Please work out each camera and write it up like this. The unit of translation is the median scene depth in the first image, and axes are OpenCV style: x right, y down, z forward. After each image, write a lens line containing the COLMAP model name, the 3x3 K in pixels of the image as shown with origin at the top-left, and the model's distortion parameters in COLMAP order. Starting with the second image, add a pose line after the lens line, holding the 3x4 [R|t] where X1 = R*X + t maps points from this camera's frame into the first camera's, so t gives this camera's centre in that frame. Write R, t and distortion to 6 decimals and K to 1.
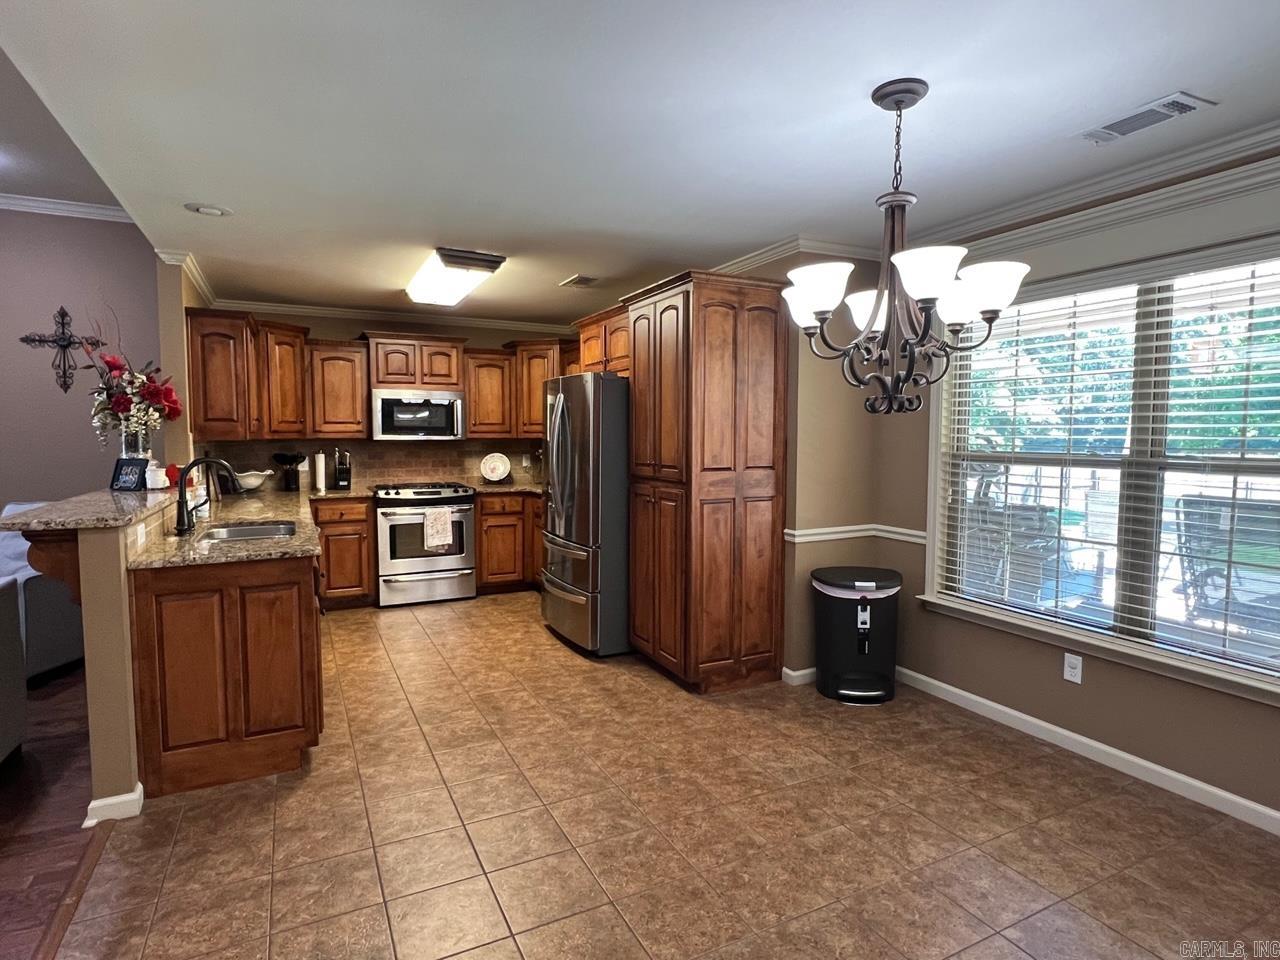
lens RADIAL K [[689.6, 0, 640.0], [0, 689.6, 480.0], [0, 0, 1]] dist [-0.000590, 0.000015]
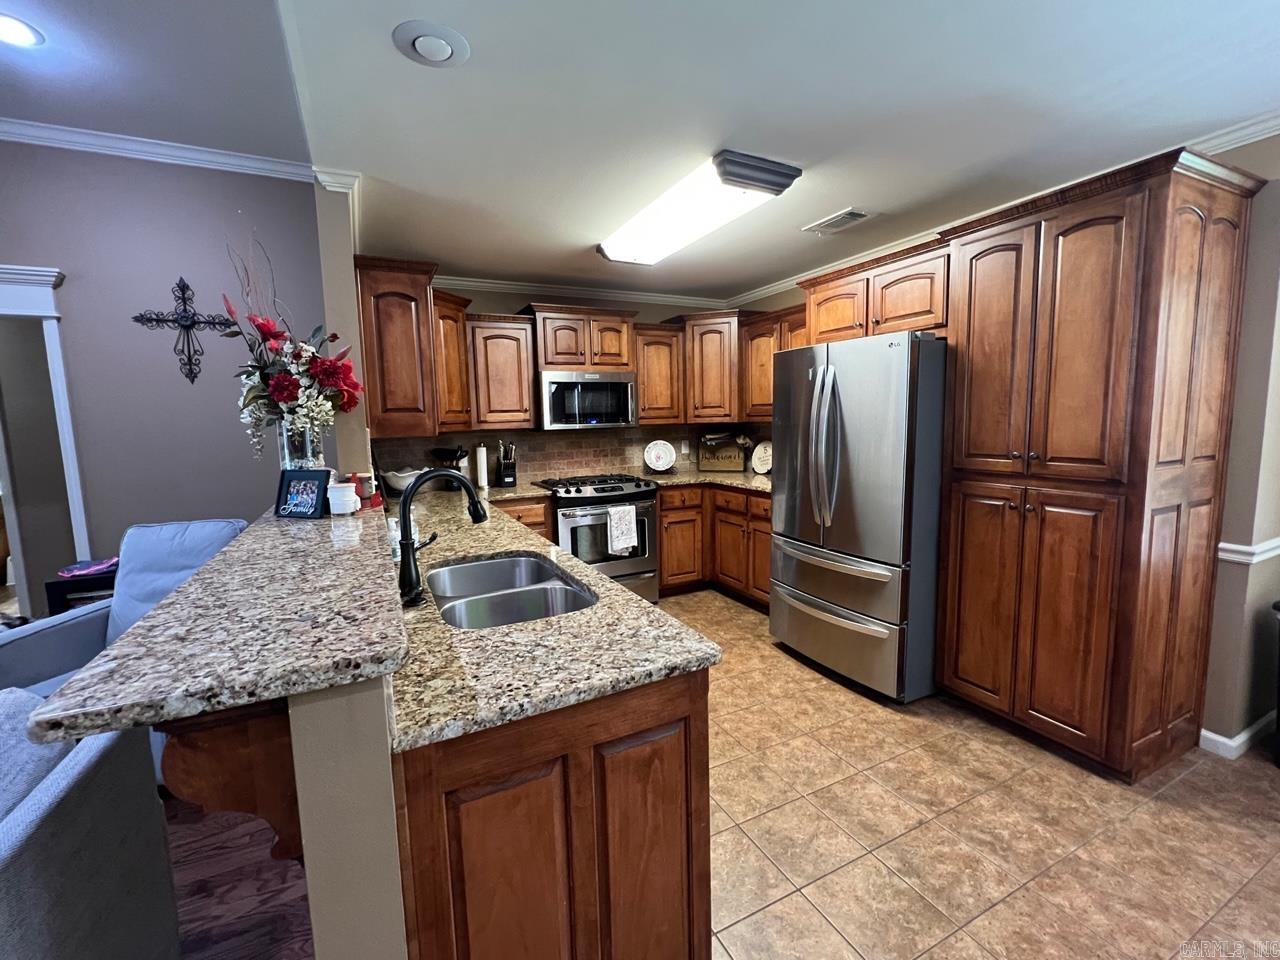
lens RADIAL K [[551.2, 0, 640.0], [0, 551.2, 480.0], [0, 0, 1]] dist [-0.000950, -0.000006]
pose [[0.999643, -0.026000, -0.006088, -0.322636], [0.026259, 0.998540, 0.047200, -0.030156], [0.004852, -0.047343, 0.998867, 0.367660]]
